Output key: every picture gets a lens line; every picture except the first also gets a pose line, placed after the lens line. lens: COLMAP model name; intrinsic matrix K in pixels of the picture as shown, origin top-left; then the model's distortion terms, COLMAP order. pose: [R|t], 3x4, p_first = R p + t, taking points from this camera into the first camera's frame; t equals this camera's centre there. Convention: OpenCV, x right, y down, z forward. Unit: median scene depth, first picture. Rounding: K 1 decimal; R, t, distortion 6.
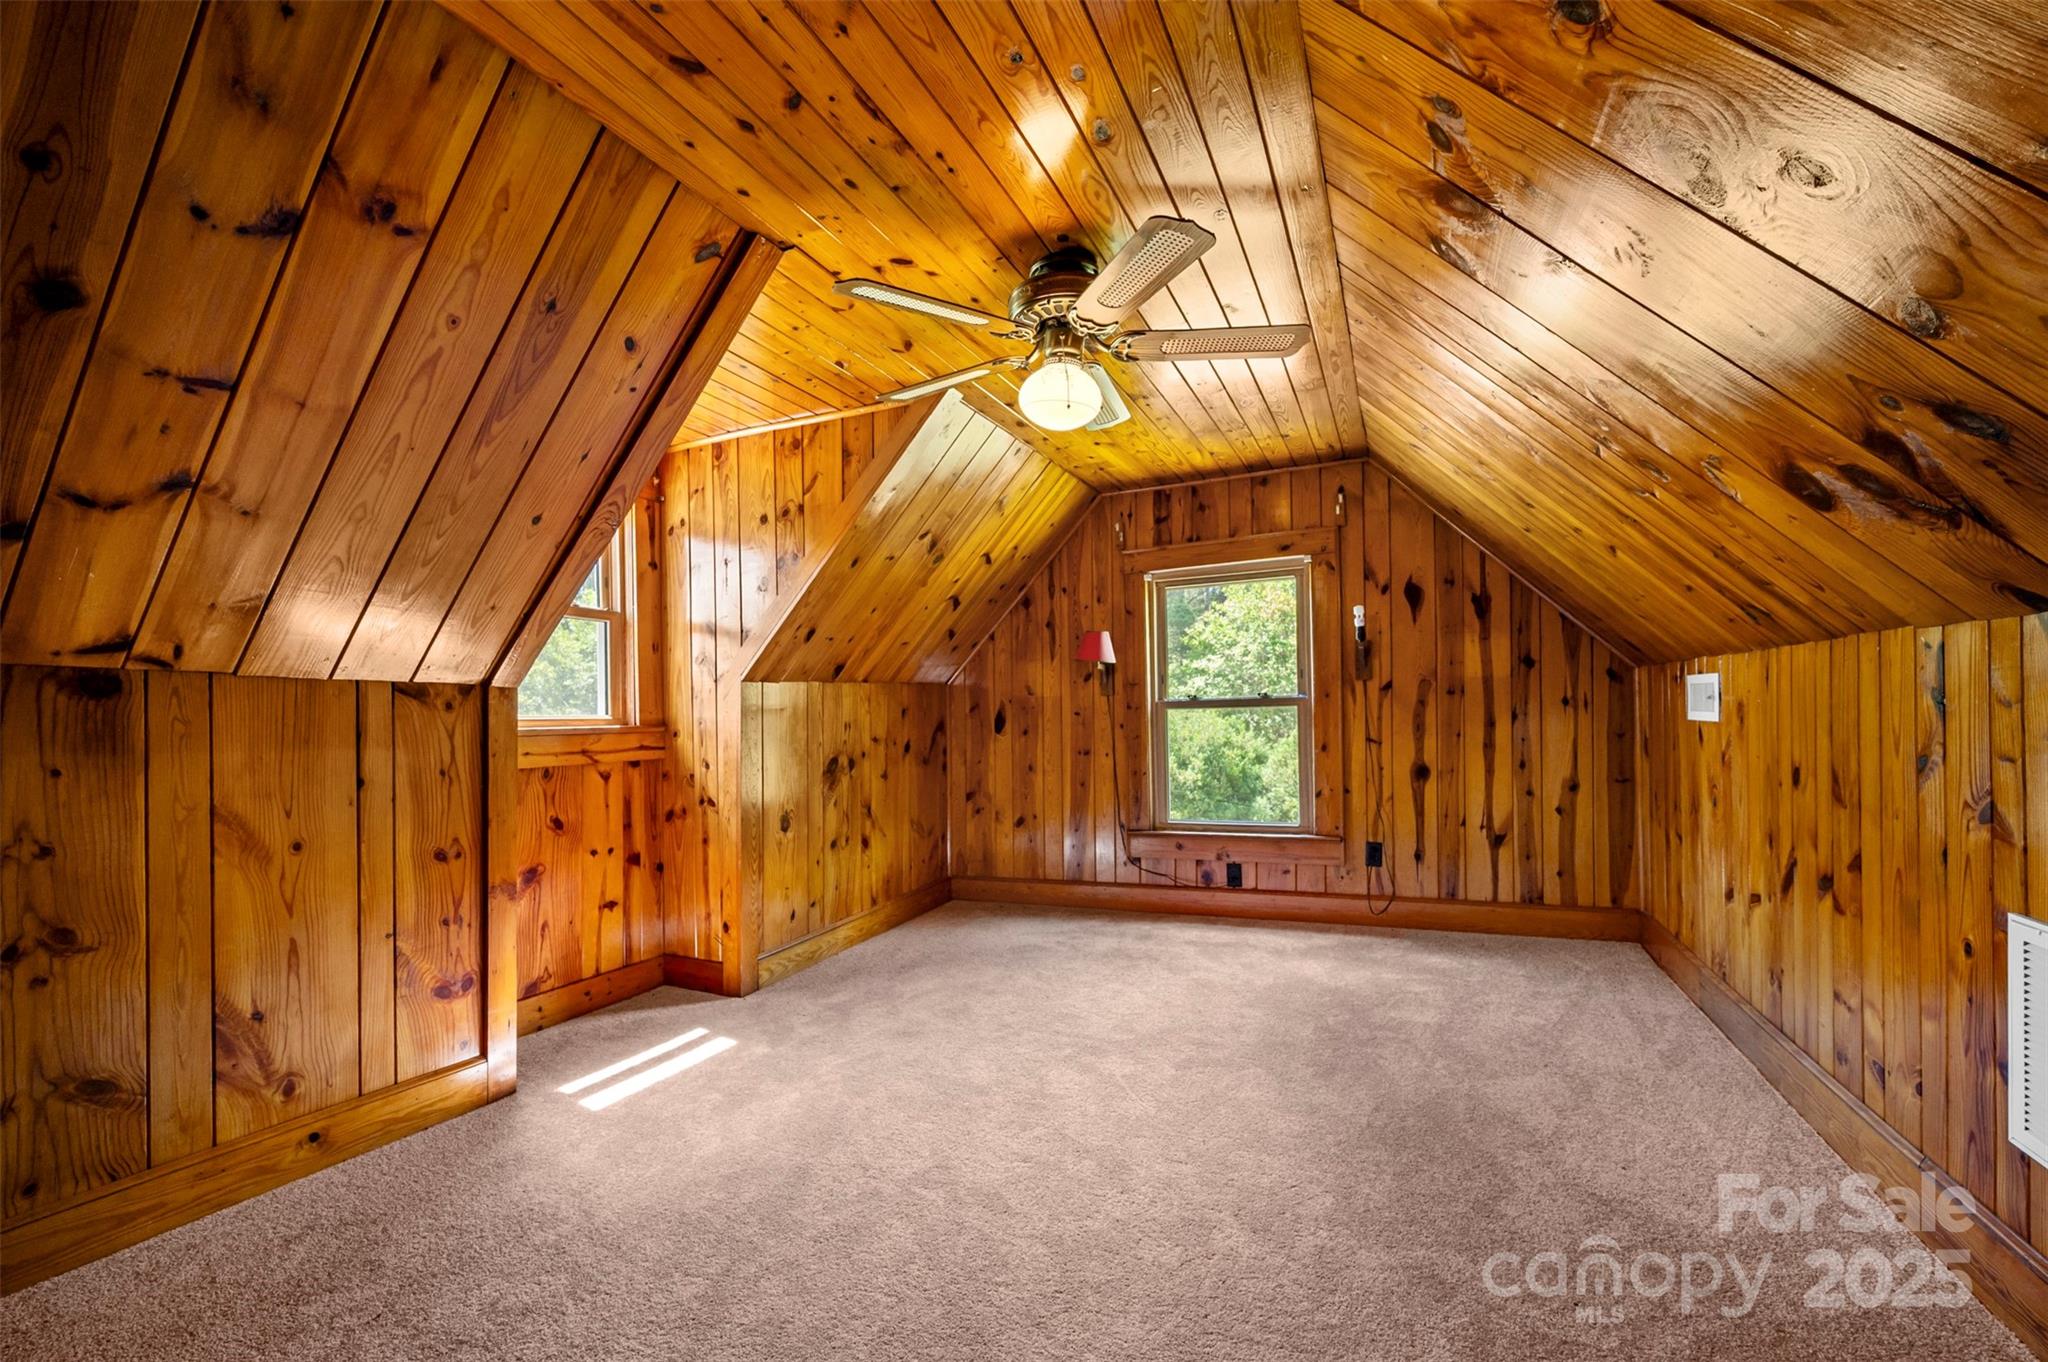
lens RADIAL K [[826.8, 0, 1031.9], [0, 826.8, 685.2], [0, 0, 1]] dist [0.000372, 0.000012]
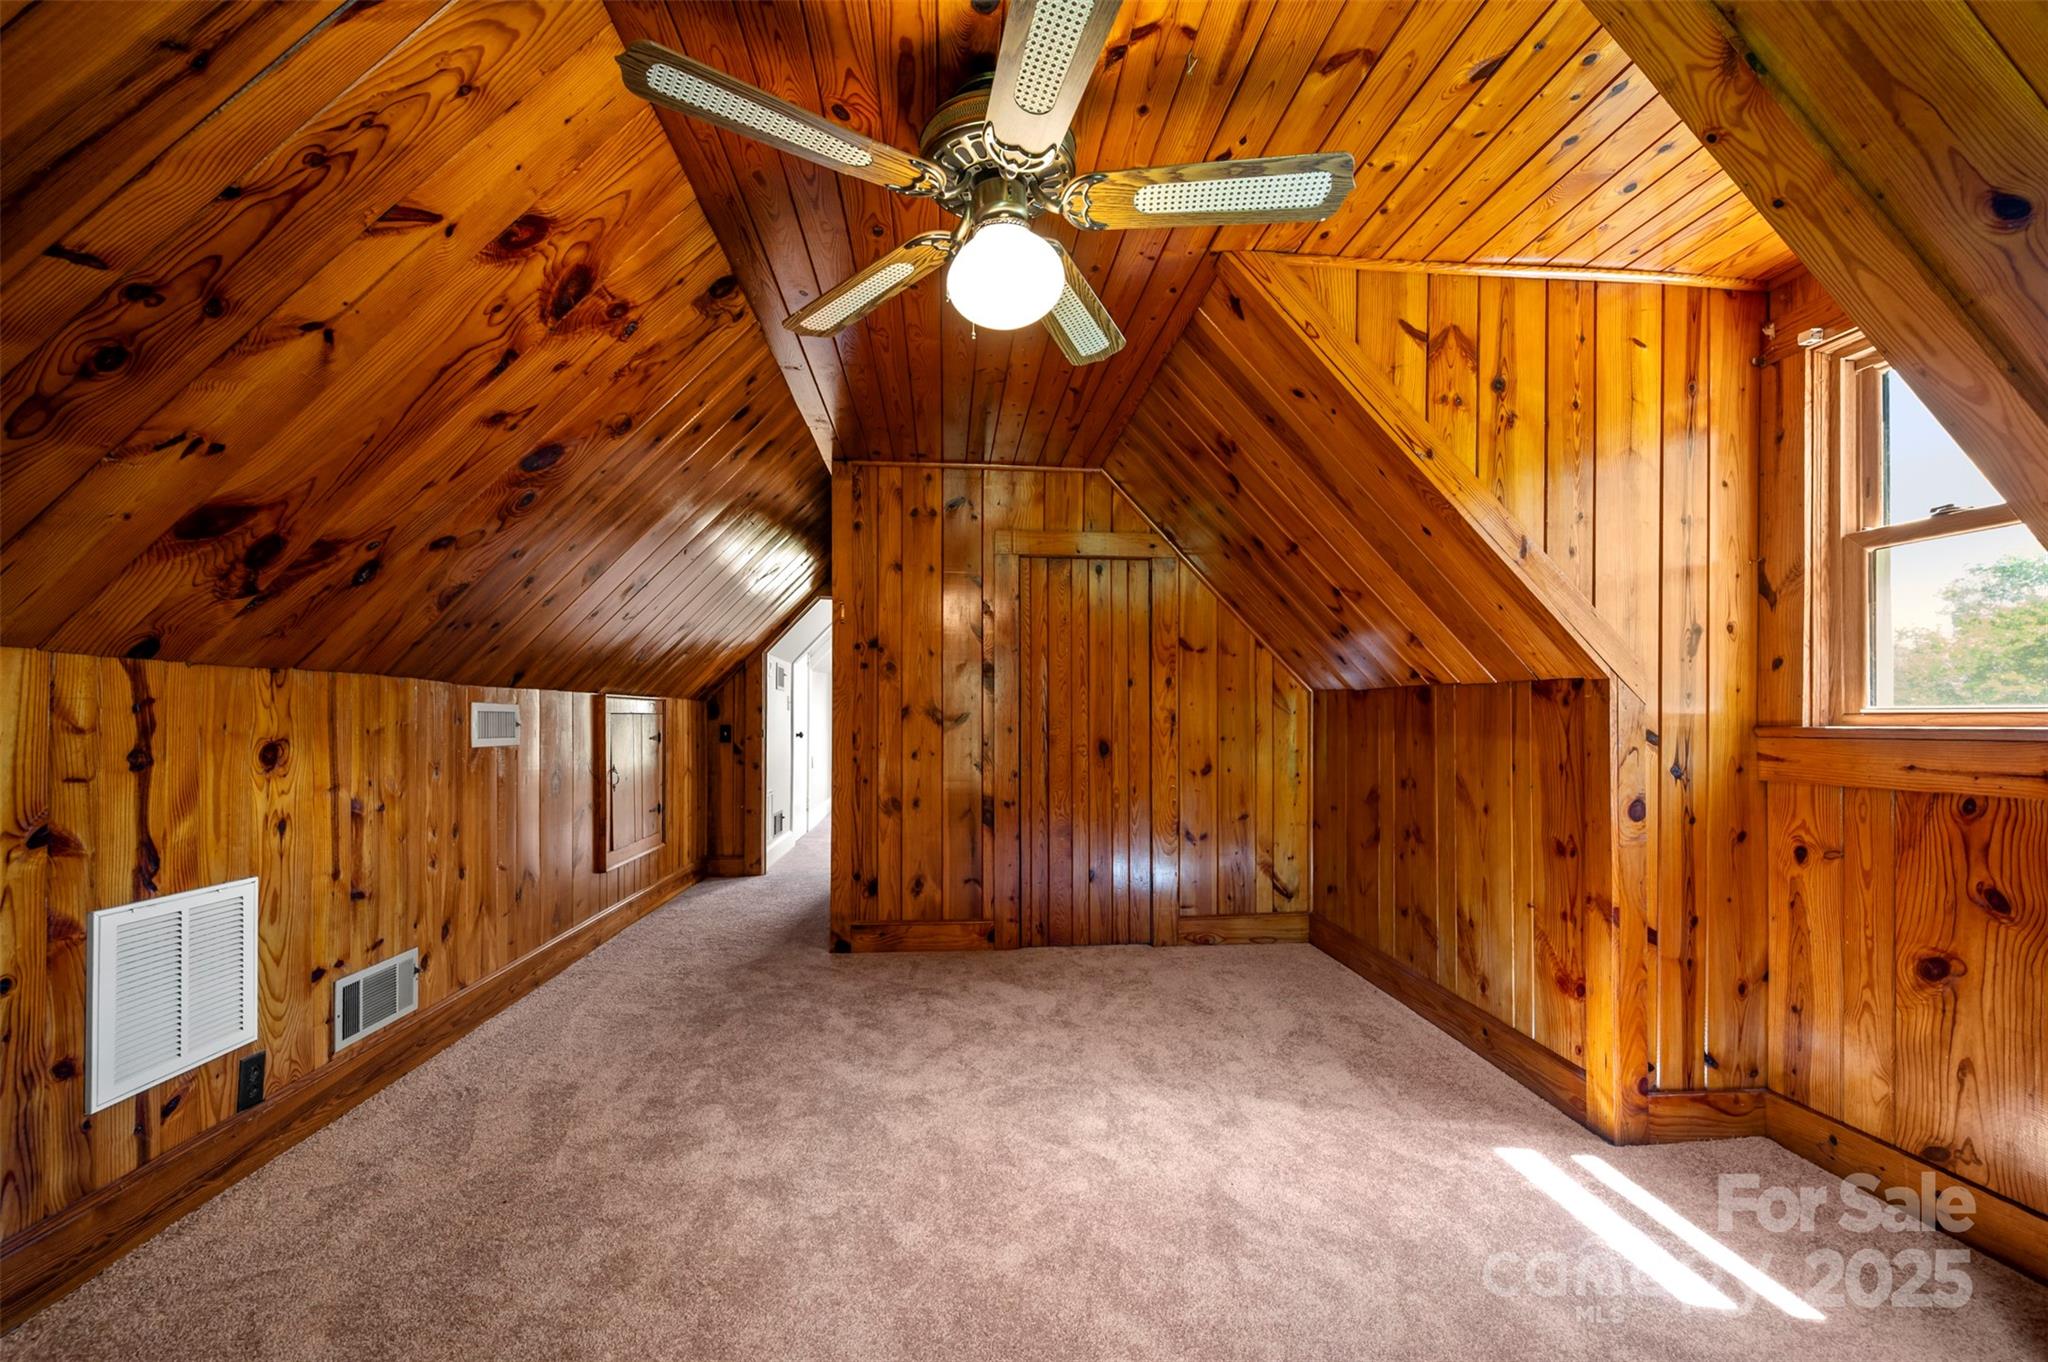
lens RADIAL K [[812.1, 0, 1025.1], [0, 812.1, 709.5], [0, 0, 1]] dist [-0.000112, -0.000046]
pose [[-0.864950, 0.008324, -0.501790, 0.340191], [0.031565, 0.998785, -0.037841, 0.050090], [0.500865, -0.048570, -0.864161, 1.472514]]
